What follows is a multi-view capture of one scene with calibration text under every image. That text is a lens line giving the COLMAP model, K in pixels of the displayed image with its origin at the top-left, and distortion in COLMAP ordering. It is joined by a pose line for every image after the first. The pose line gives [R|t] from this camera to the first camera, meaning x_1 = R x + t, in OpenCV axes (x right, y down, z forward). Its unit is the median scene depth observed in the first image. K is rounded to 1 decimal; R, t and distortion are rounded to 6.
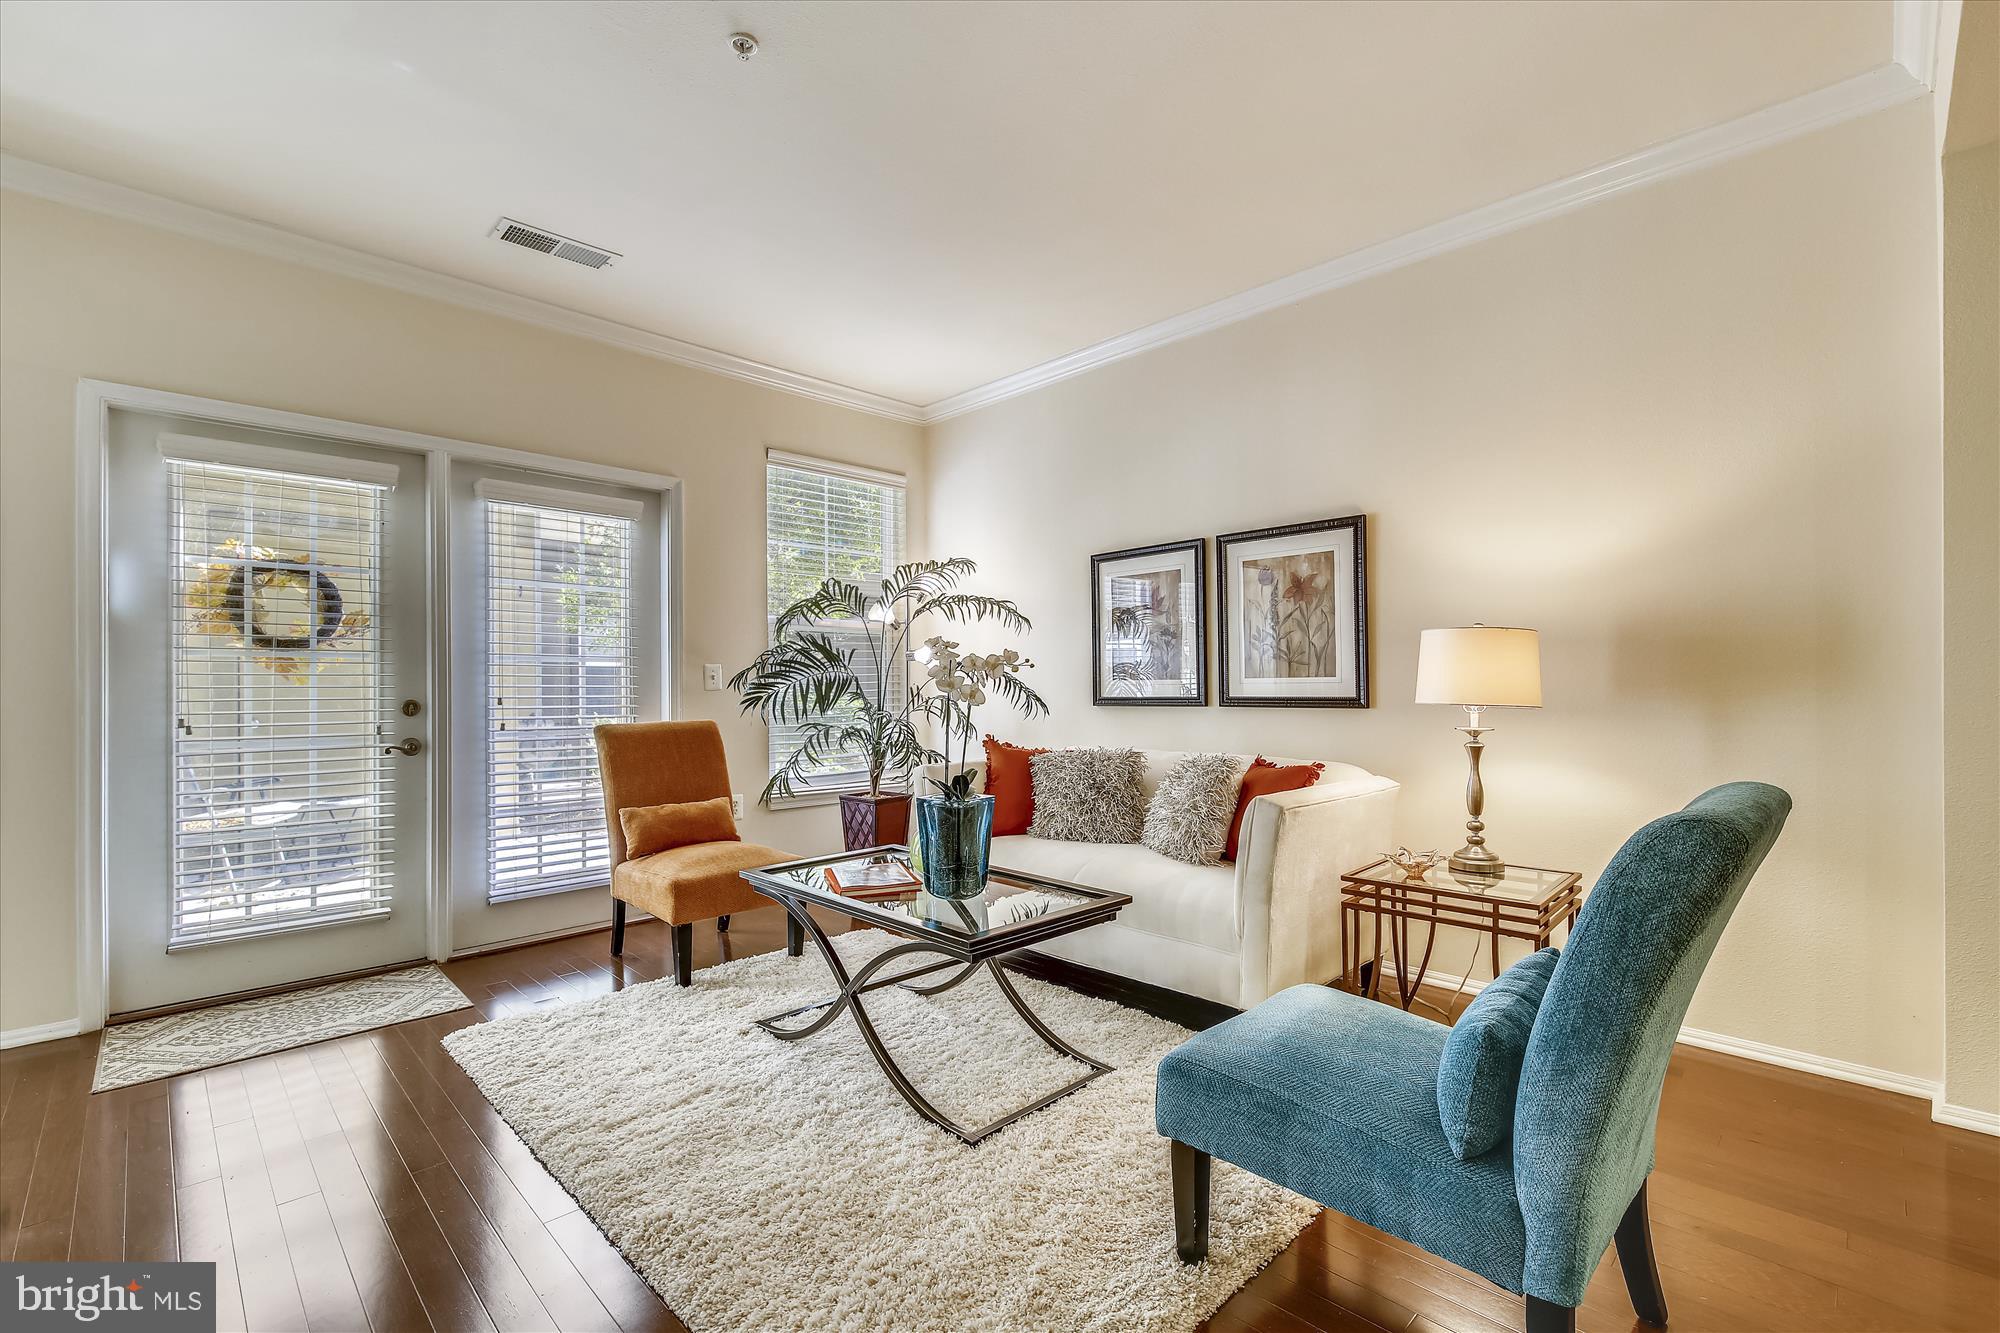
lens RADIAL K [[870.5, 0, 1003.2], [0, 870.5, 675.7], [0, 0, 1]] dist [0.000632, -0.002917]
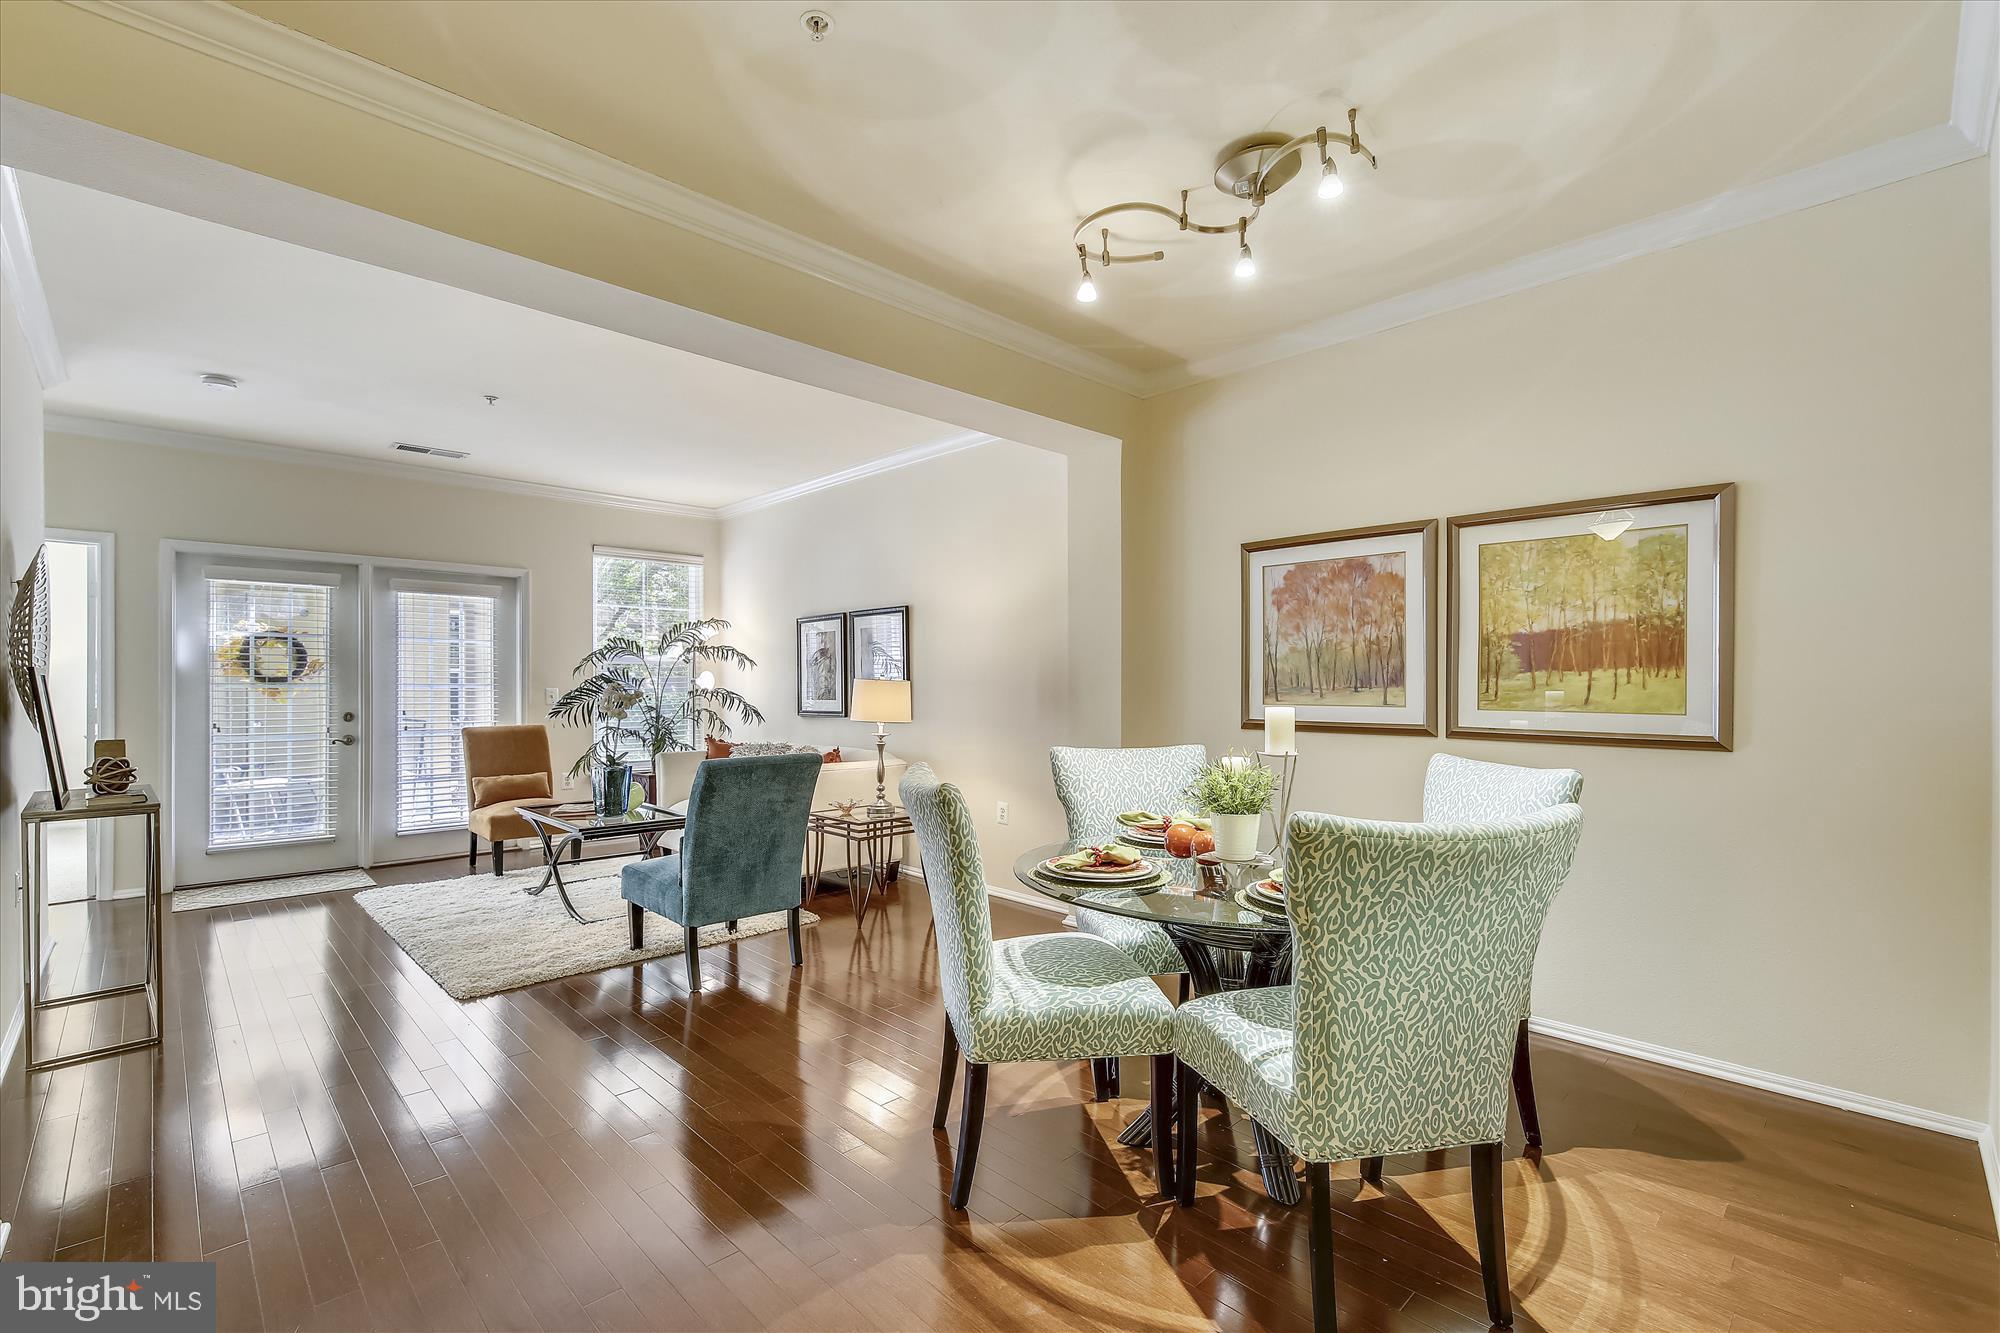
lens RADIAL K [[870.5, 0, 999.0], [0, 870.5, 677.2], [0, 0, 1]] dist [0.000632, -0.002917]
pose [[0.999959, 0.001895, -0.008855, 0.597641], [-0.001901, 0.999998, -0.000626, -0.042201], [0.008853, 0.000643, 0.999961, -0.676448]]
